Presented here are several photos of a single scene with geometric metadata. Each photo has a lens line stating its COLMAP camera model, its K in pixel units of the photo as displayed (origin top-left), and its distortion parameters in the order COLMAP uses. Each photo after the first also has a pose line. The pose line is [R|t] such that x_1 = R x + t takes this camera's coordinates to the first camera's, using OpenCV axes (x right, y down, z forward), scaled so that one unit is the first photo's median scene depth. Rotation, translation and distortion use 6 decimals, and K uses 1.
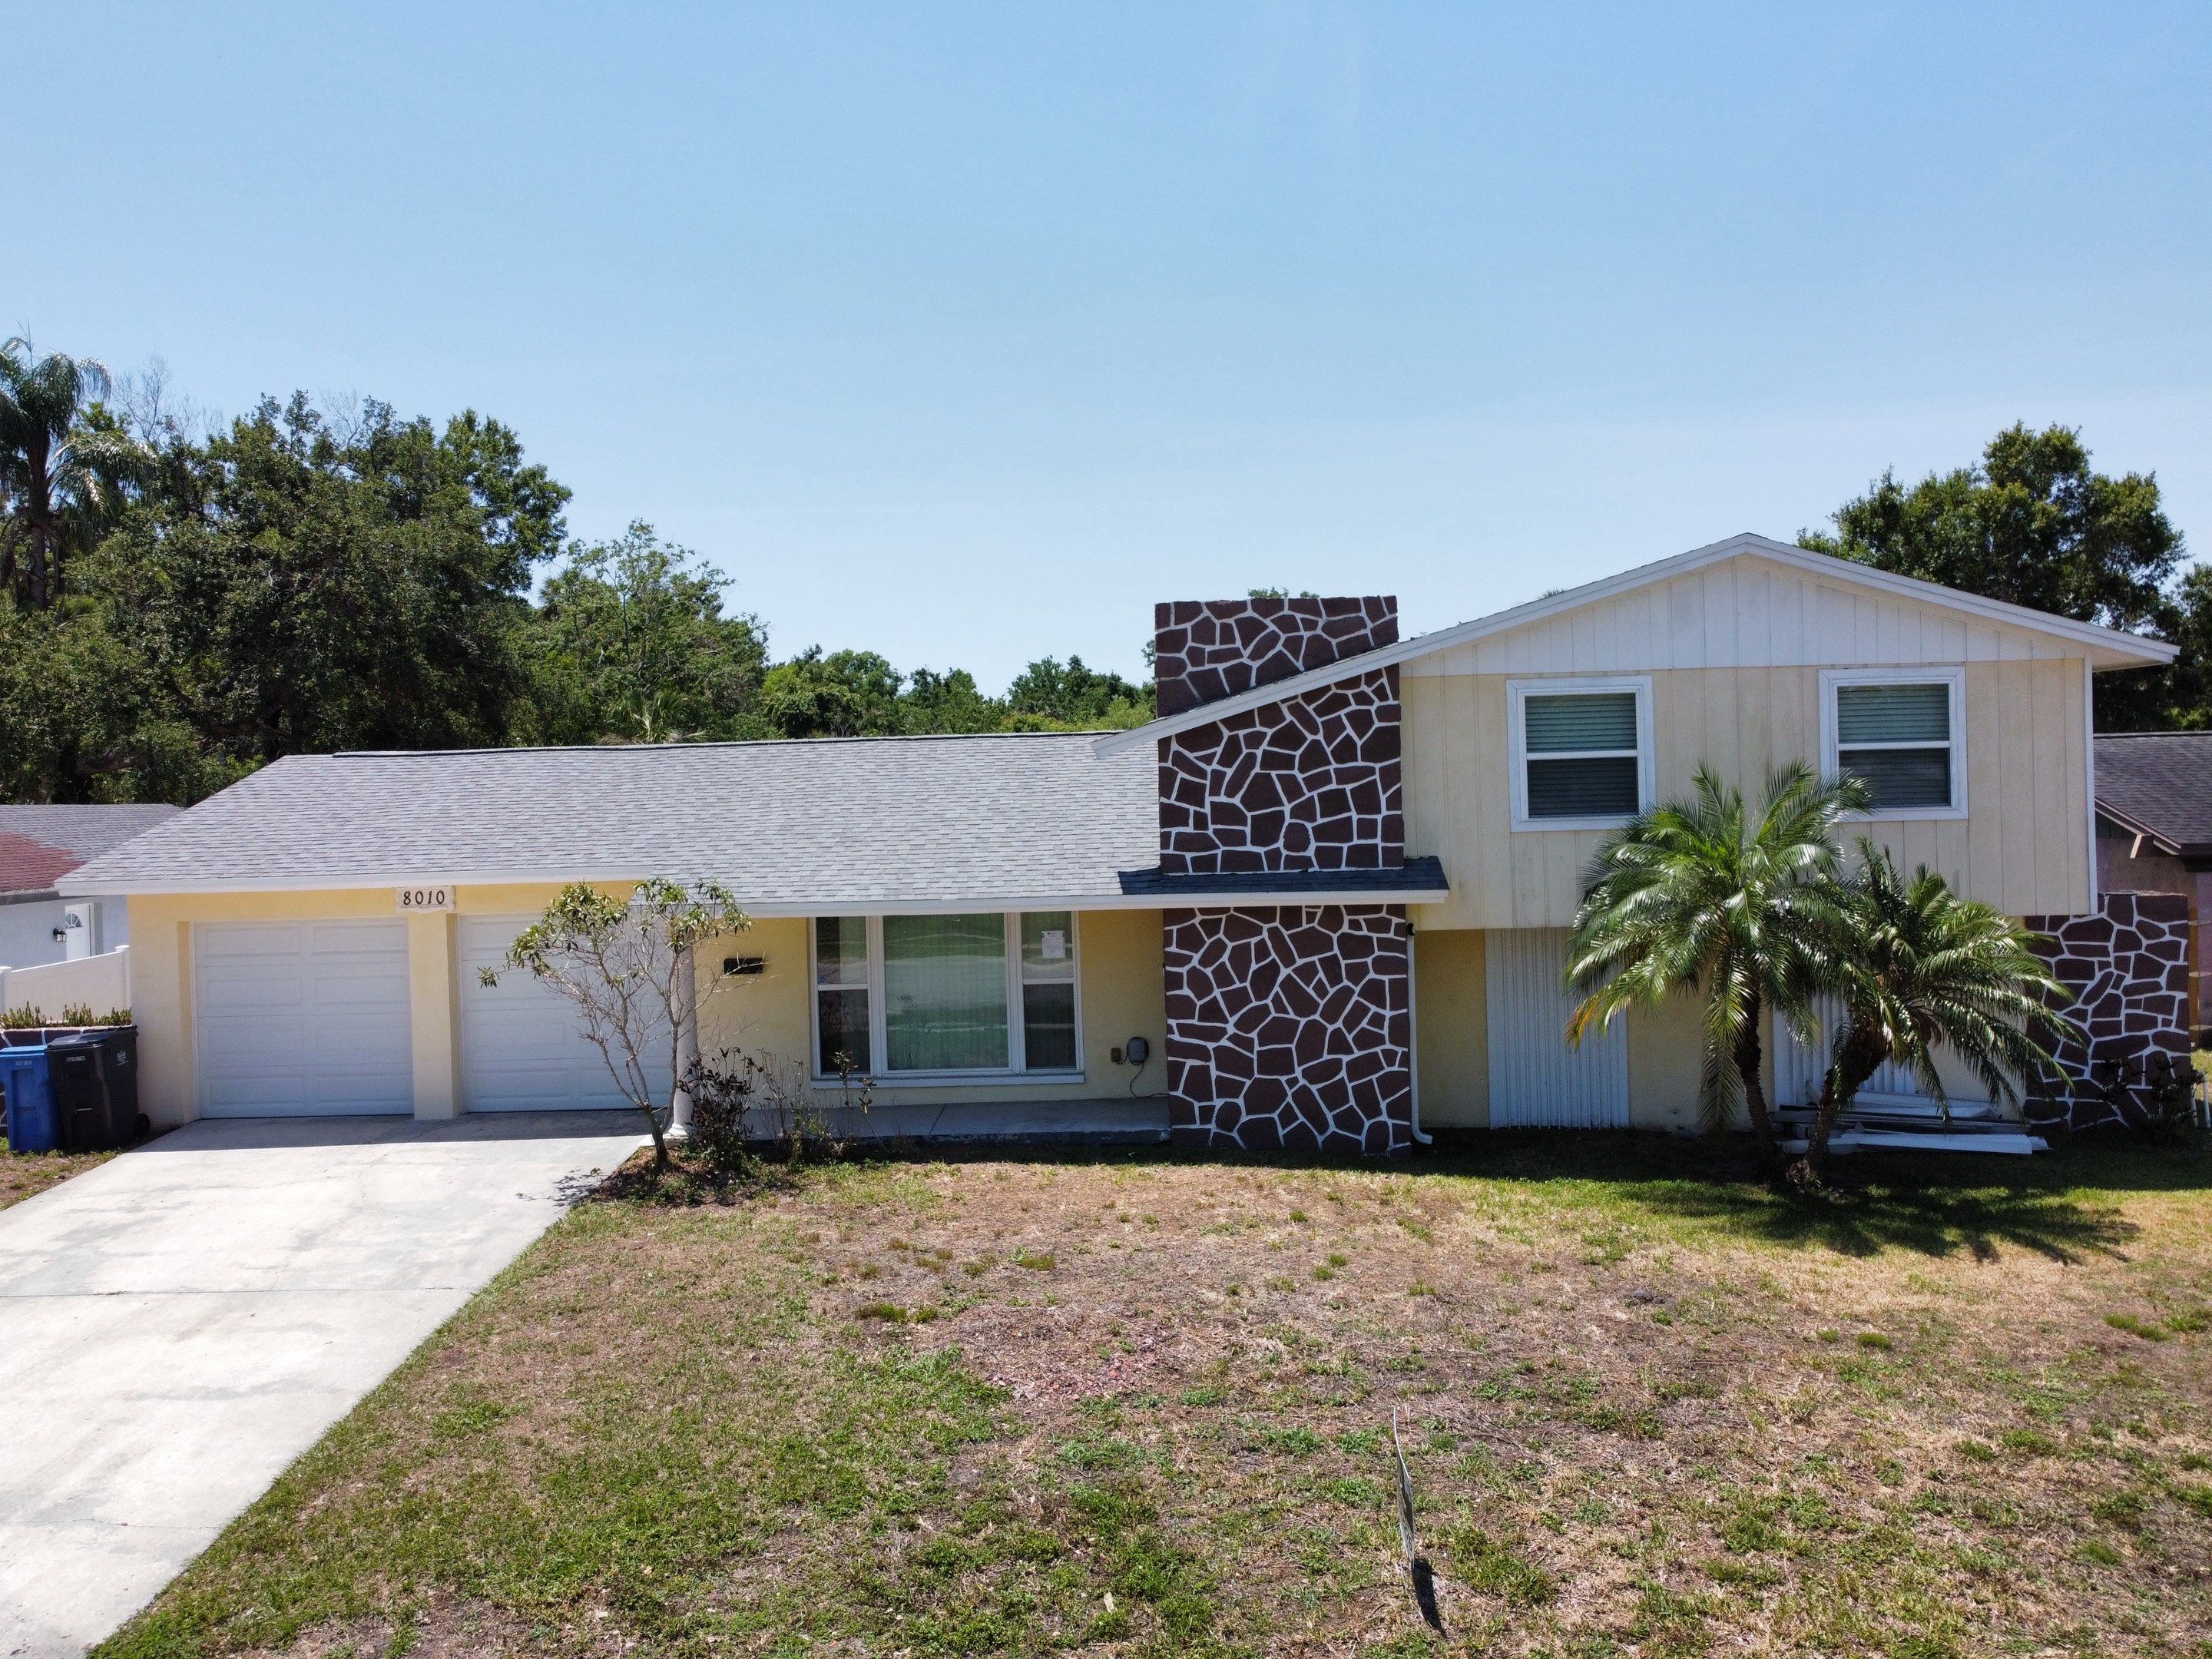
lens RADIAL K [[1675.0, 0, 1083.1], [0, 1675.0, 800.8], [0, 0, 1]] dist [0.014745, -0.023729]
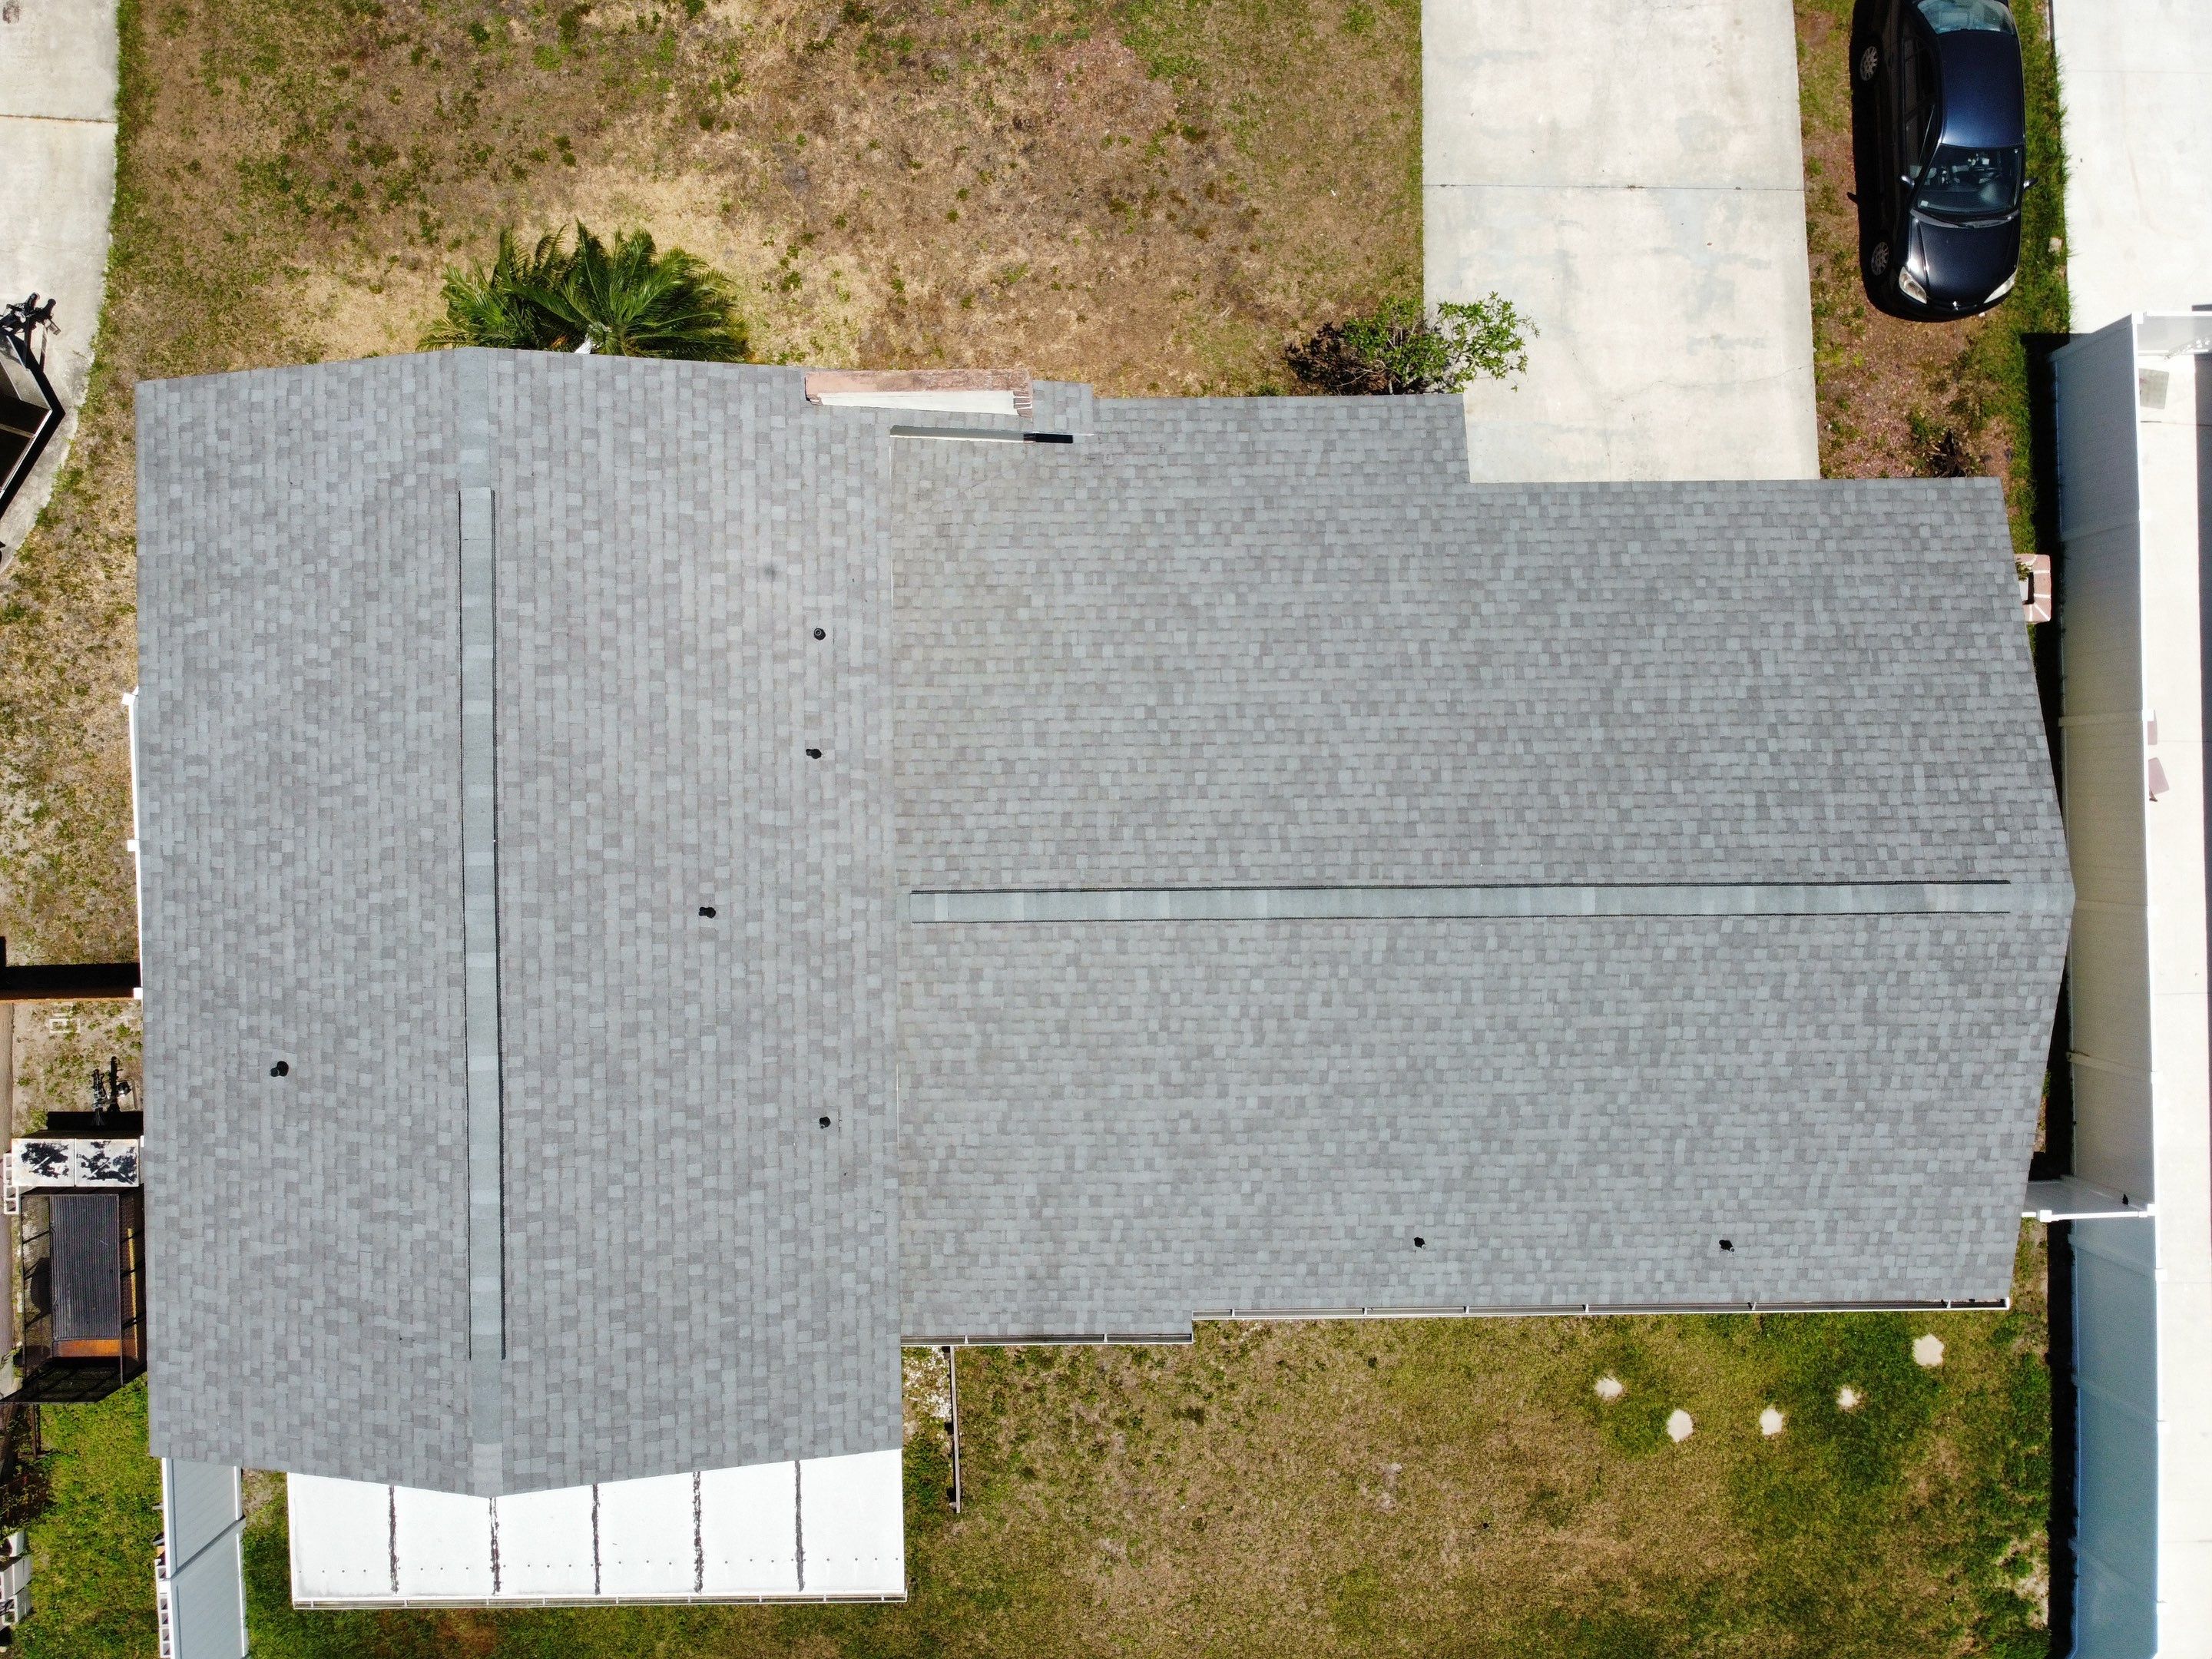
lens RADIAL K [[1675.0, 0, 1075.2], [0, 1675.0, 809.5], [0, 0, 1]] dist [0.014745, -0.023729]
pose [[-0.999033, 0.034227, 0.027586, -0.005872], [0.027557, -0.001325, 0.999619, -1.193039], [0.034251, 0.999413, 0.000381, 1.287917]]
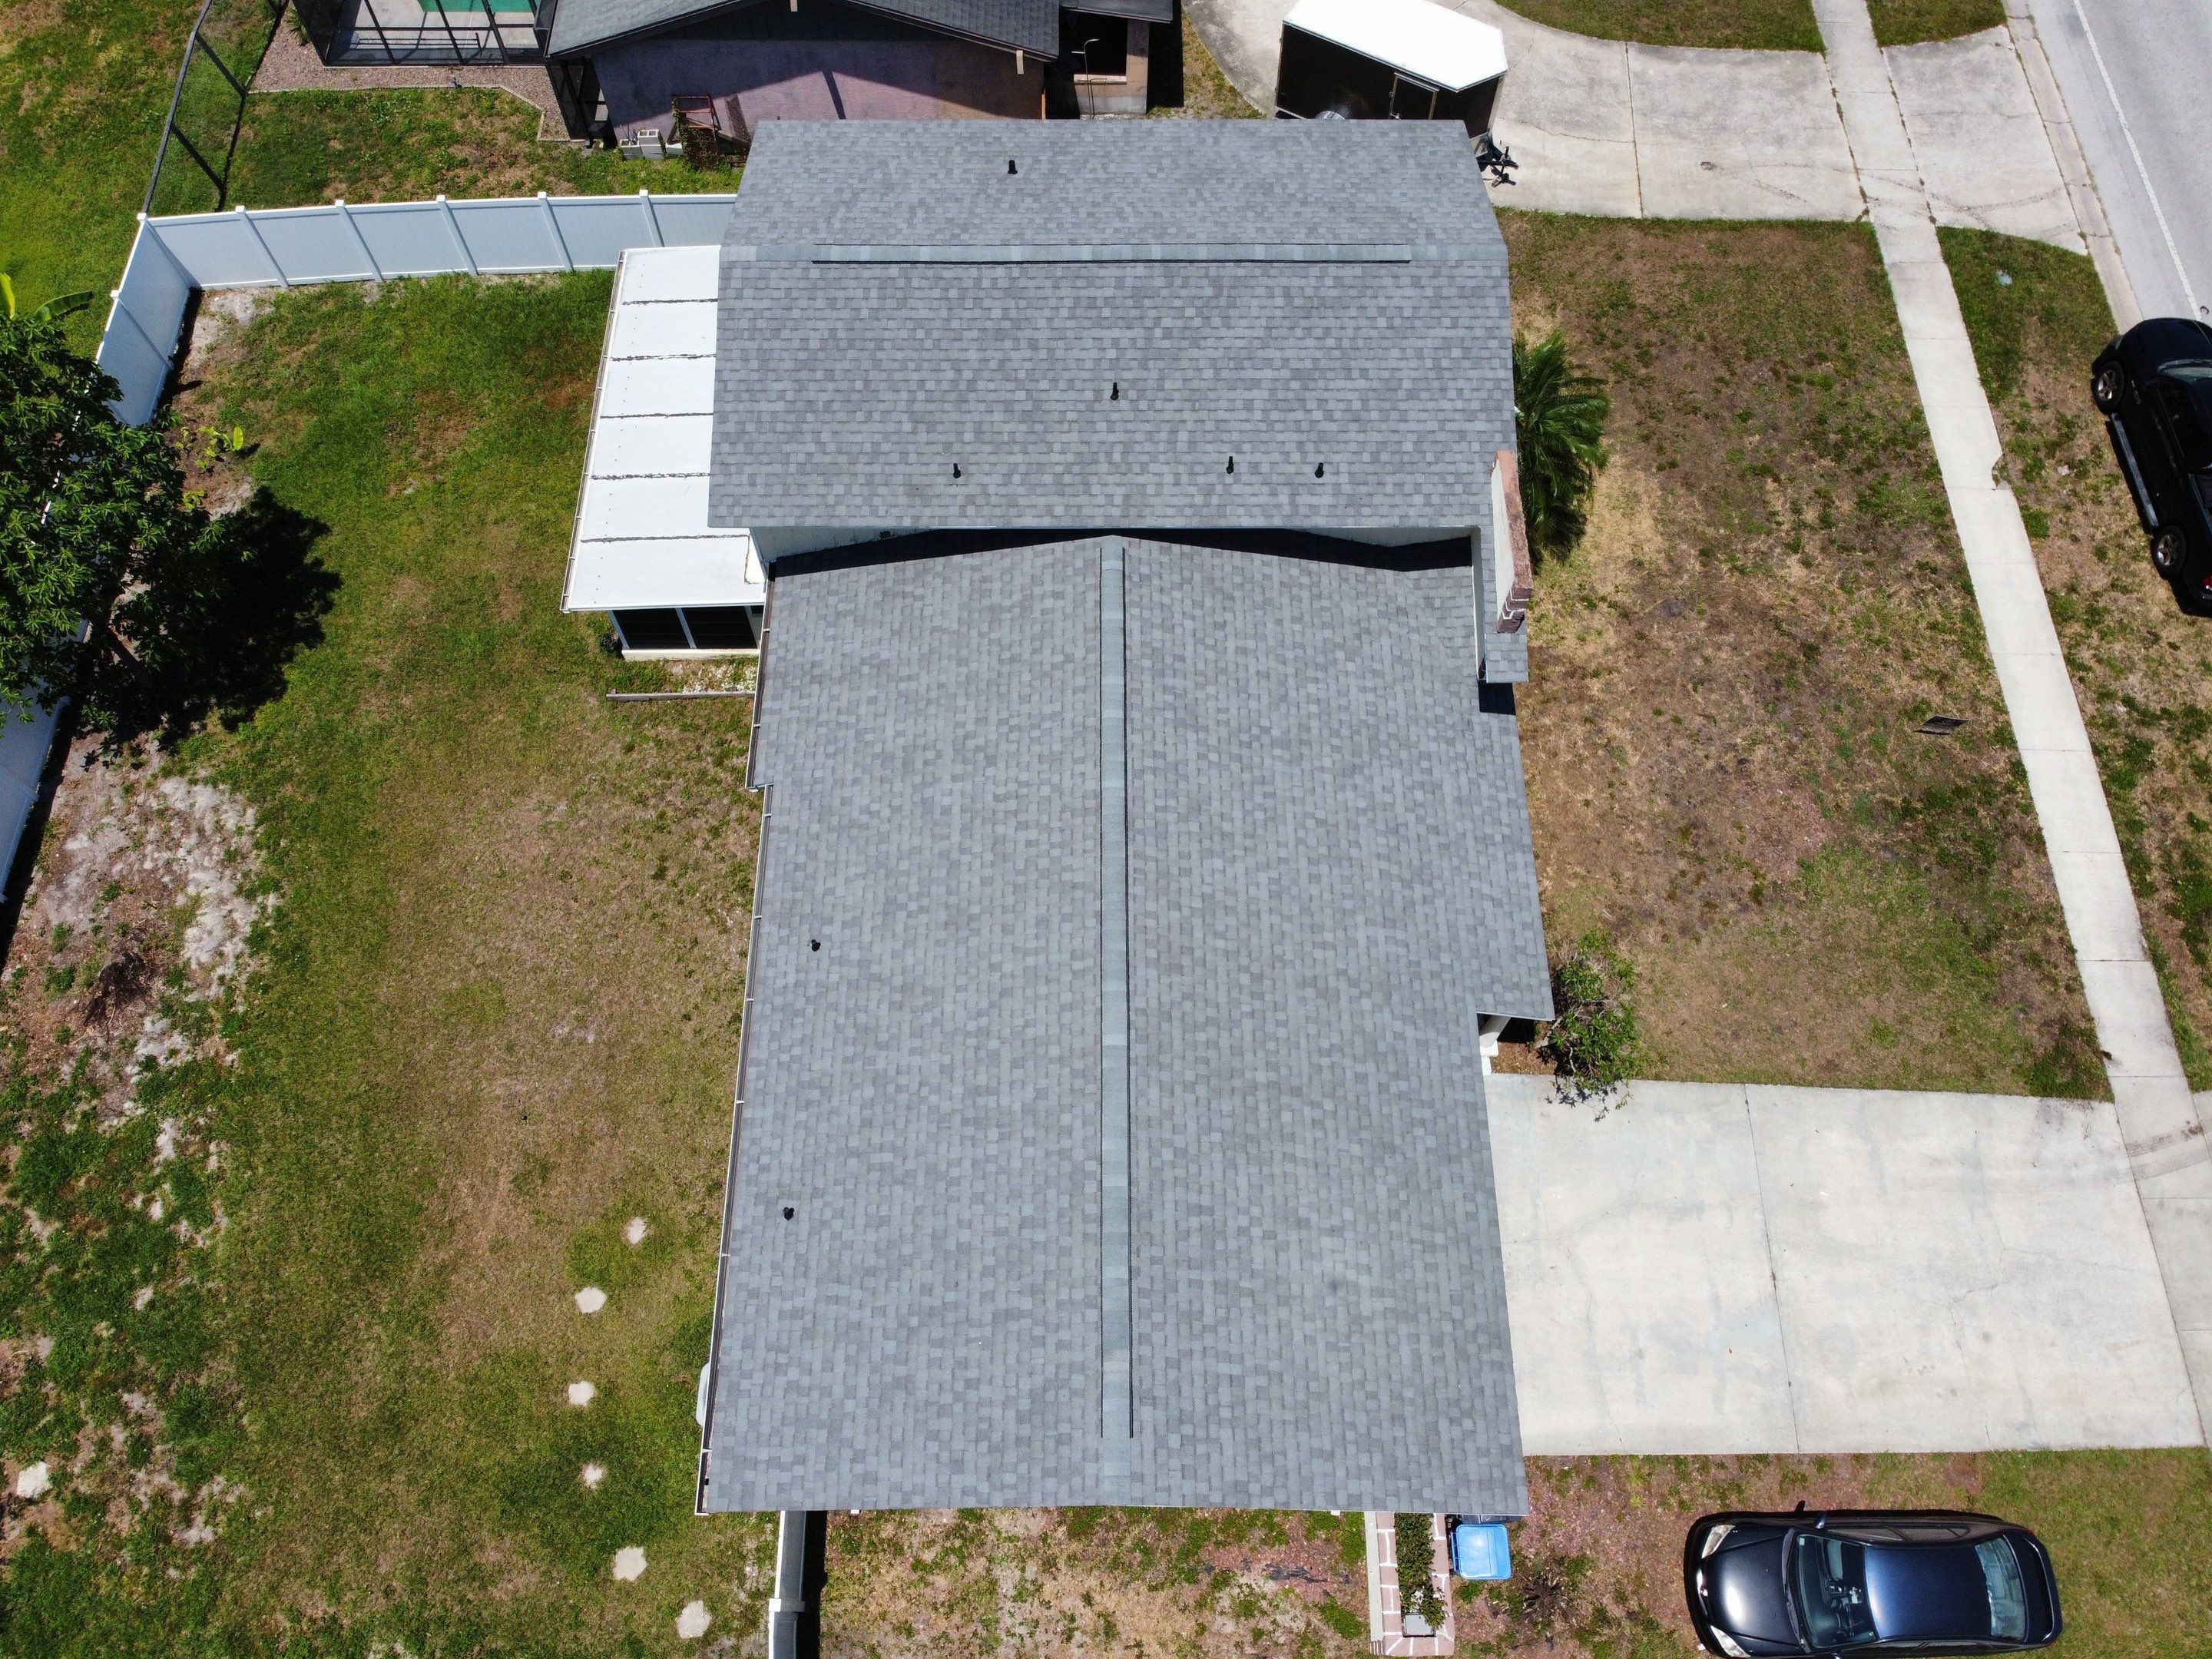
lens RADIAL K [[1675.0, 0, 1088.0], [0, 1675.0, 801.9], [0, 0, 1]] dist [0.014745, -0.023729]
pose [[-0.020223, -0.882902, 0.469122, -0.764045], [0.001329, 0.469194, 0.883094, -1.272480], [-0.999795, 0.018482, -0.008316, 1.390476]]
